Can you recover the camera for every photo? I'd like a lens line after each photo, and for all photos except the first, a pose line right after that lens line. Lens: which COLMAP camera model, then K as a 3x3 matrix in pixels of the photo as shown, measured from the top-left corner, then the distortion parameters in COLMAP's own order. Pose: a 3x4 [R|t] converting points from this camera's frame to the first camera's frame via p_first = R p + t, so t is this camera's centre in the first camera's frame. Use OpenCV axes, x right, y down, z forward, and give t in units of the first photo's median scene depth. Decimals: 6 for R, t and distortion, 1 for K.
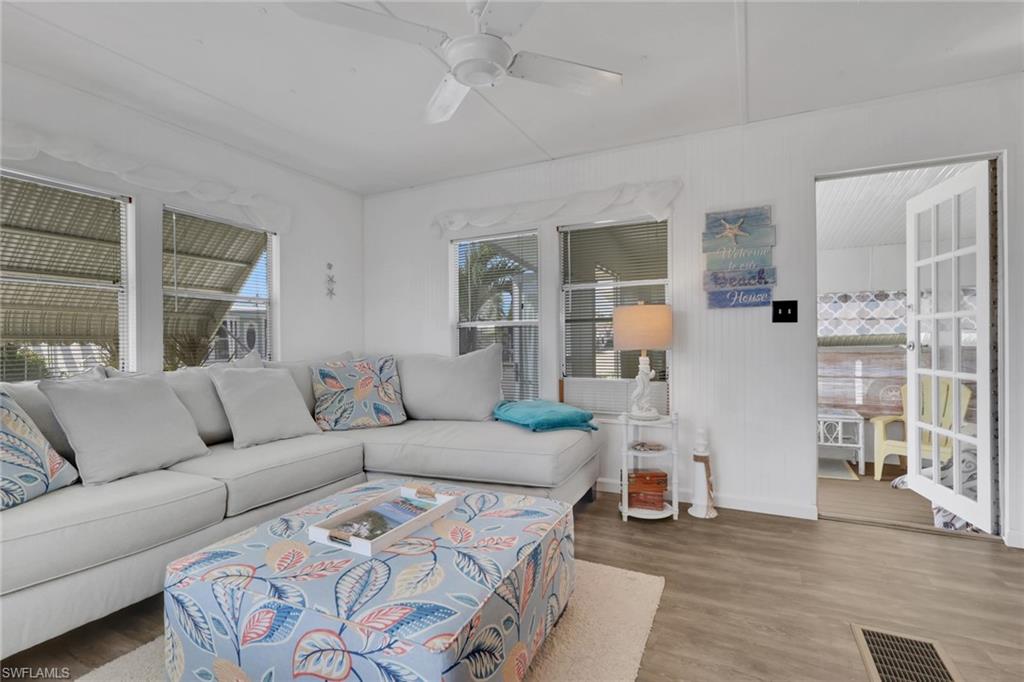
lens RADIAL K [[482.6, 0, 506.9], [0, 482.6, 341.3], [0, 0, 1]] dist [-0.005932, 0.003148]
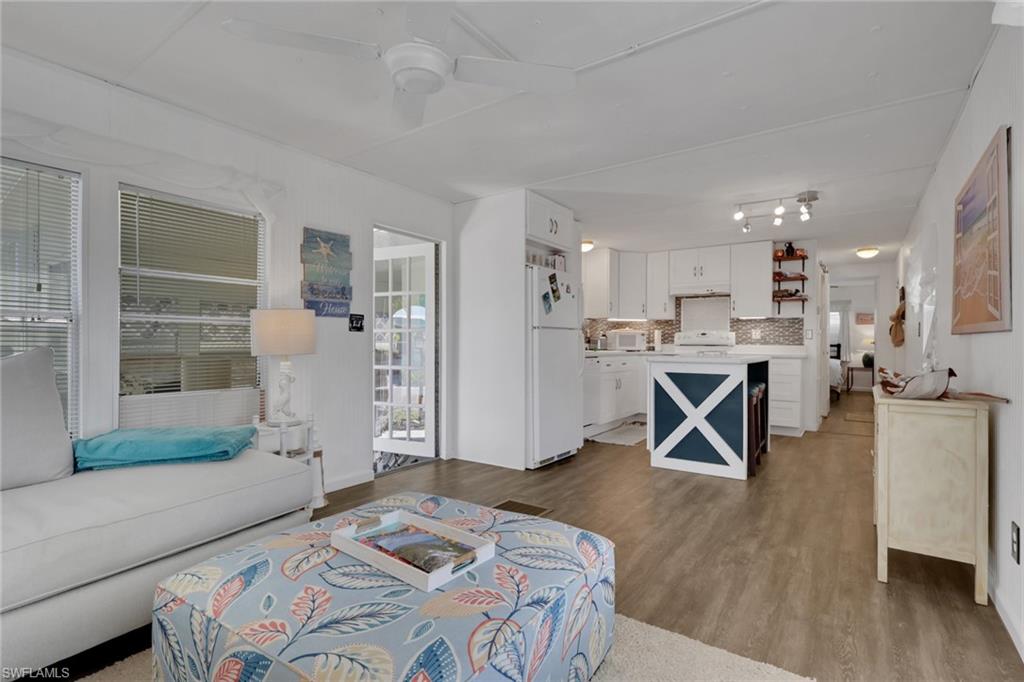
lens RADIAL K [[482.6, 0, 529.6], [0, 482.6, 347.7], [0, 0, 1]] dist [-0.005932, 0.003148]
pose [[0.129219, 0.003307, 0.991611, -0.615893], [-0.003274, 0.999990, -0.002908, 0.005298], [-0.991611, -0.002871, 0.129229, 0.383449]]
